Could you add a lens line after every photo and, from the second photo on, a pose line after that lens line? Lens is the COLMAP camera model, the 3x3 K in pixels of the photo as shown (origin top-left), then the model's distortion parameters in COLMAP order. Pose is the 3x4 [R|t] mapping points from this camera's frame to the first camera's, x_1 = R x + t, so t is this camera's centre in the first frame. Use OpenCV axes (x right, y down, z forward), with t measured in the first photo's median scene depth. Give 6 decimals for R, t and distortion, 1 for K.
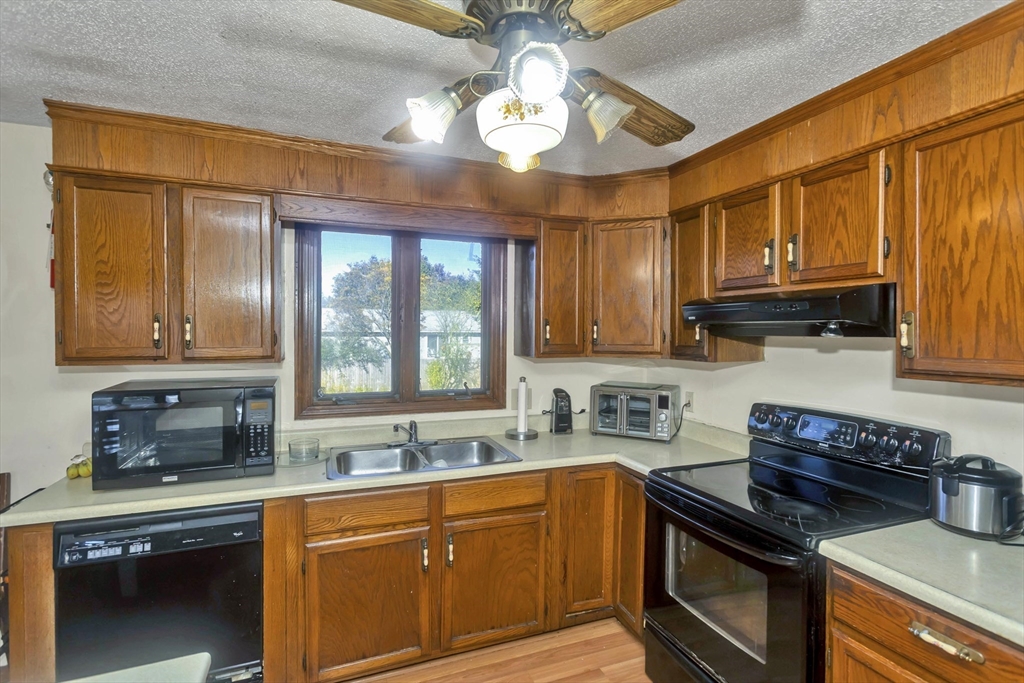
lens RADIAL K [[489.9, 0, 509.5], [0, 489.9, 335.0], [0, 0, 1]] dist [0.001406, 0.000397]
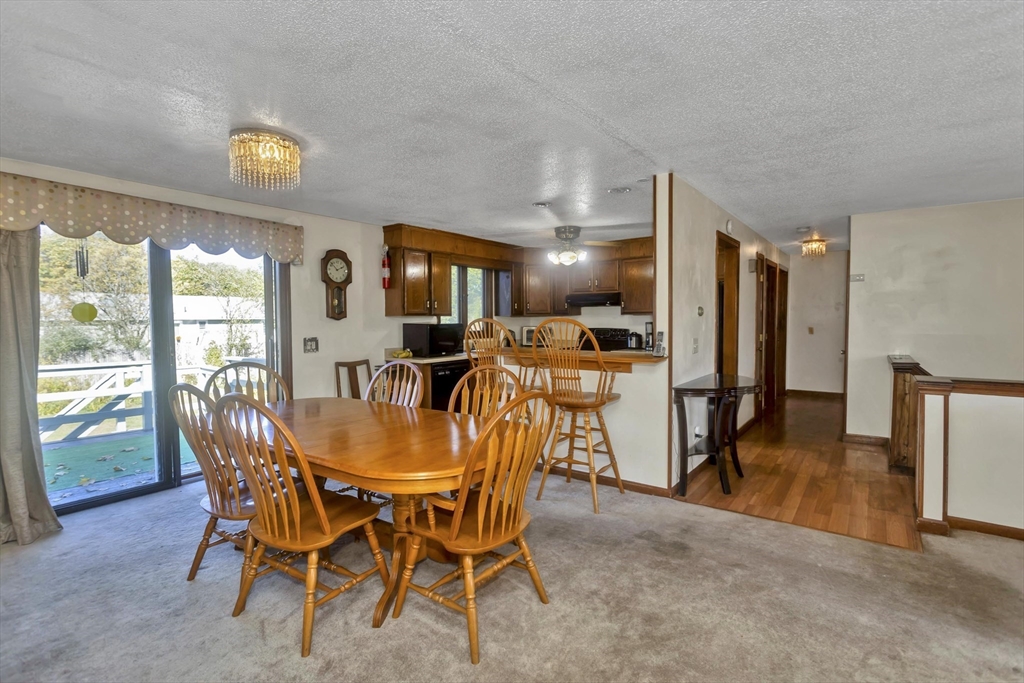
lens RADIAL K [[480.7, 0, 520.1], [0, 480.7, 337.6], [0, 0, 1]] dist [-0.000383, -0.000116]
pose [[0.836736, -0.034878, 0.546494, -1.669066], [0.019574, 0.999237, 0.033804, 0.093216], [-0.547256, -0.017588, 0.836780, -1.515104]]
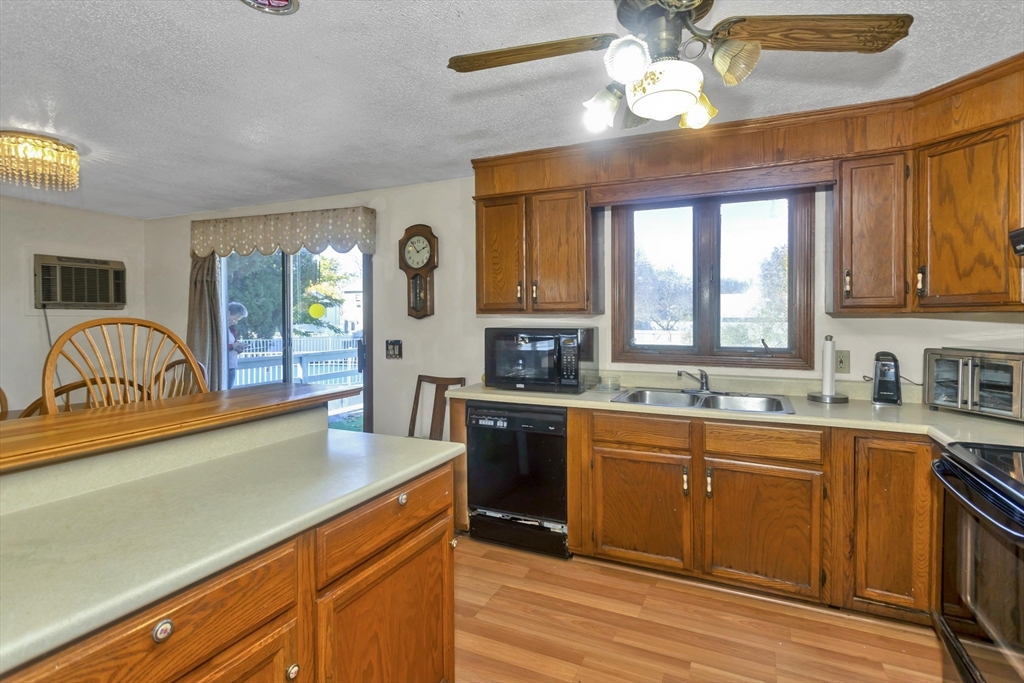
lens RADIAL K [[485.3, 0, 532.4], [0, 485.3, 318.8], [0, 0, 1]] dist [0.003263, 0.000683]
pose [[0.709163, -0.002863, -0.705039, 0.359535], [-0.003605, 0.999964, -0.007687, 0.081652], [0.705035, 0.007993, 0.709127, -0.050739]]
